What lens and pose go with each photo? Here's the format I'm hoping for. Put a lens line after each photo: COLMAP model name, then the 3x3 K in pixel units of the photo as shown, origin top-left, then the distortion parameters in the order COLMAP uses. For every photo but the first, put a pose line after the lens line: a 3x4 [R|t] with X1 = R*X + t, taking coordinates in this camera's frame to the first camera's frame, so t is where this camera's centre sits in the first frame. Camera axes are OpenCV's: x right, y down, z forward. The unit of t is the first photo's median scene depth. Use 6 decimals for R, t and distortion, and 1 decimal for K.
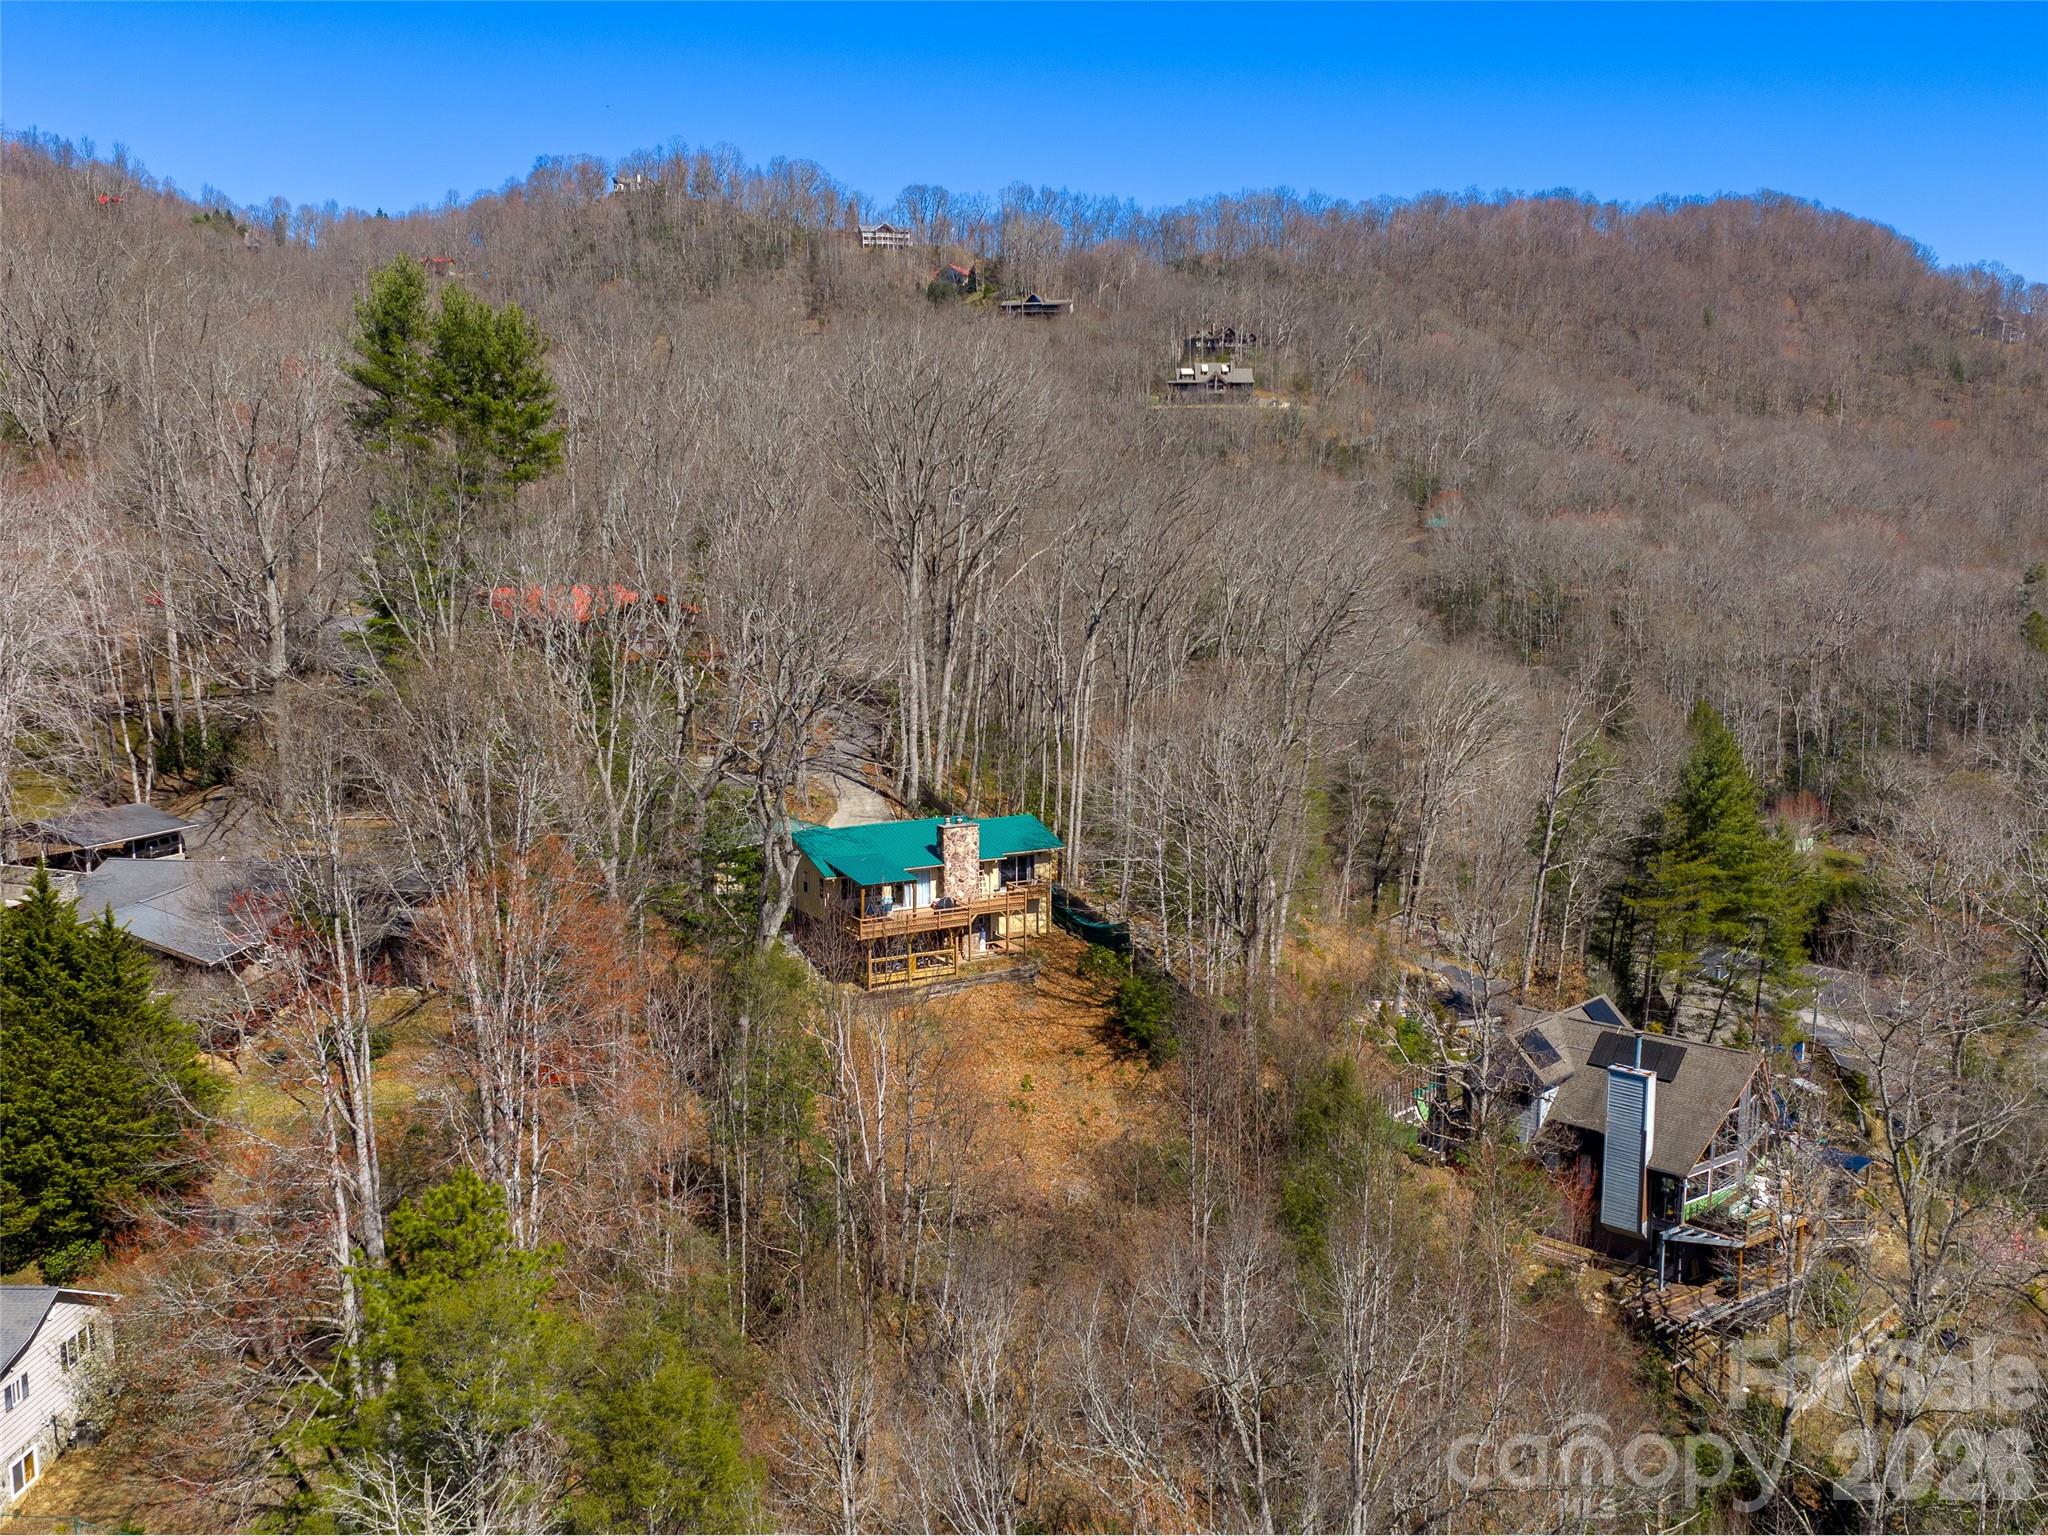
lens RADIAL K [[2410.6, 0, 1023.4], [0, 2410.6, 769.3], [0, 0, 1]] dist [-0.001282, -0.008868]
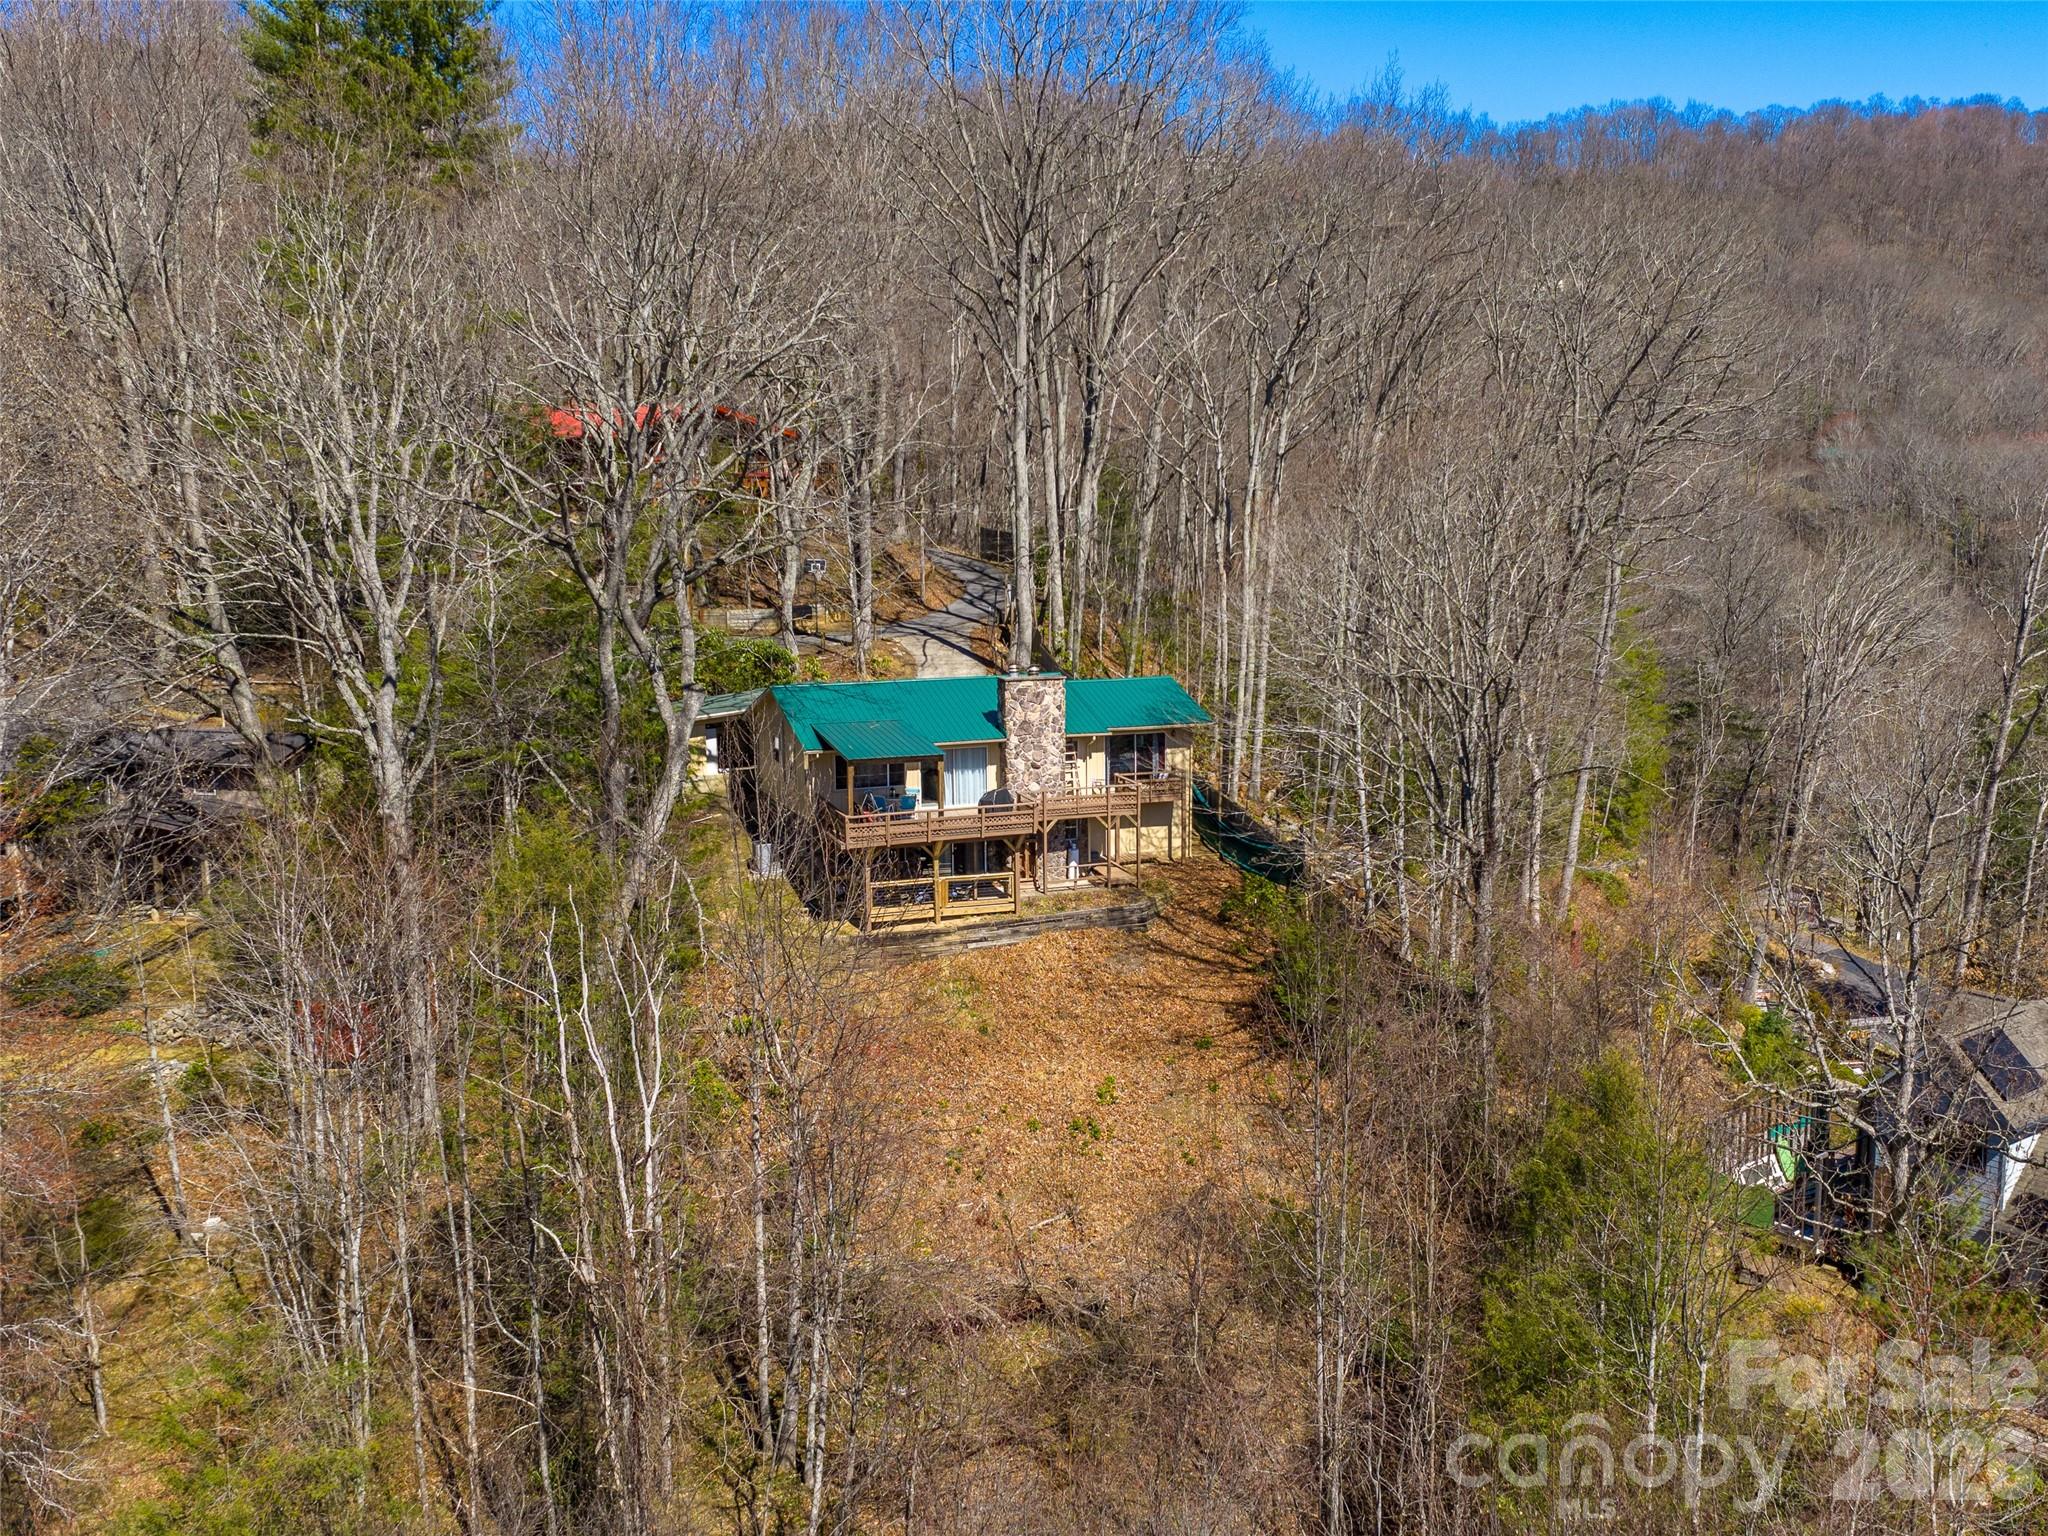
lens RADIAL K [[2410.6, 0, 1023.4], [0, 2410.6, 769.3], [0, 0, 1]] dist [-0.001282, -0.008868]
pose [[0.988417, 0.017137, -0.150790, 0.066285], [-0.017006, 0.999853, 0.002160, 0.045791], [0.150805, 0.000429, 0.988563, 0.376033]]
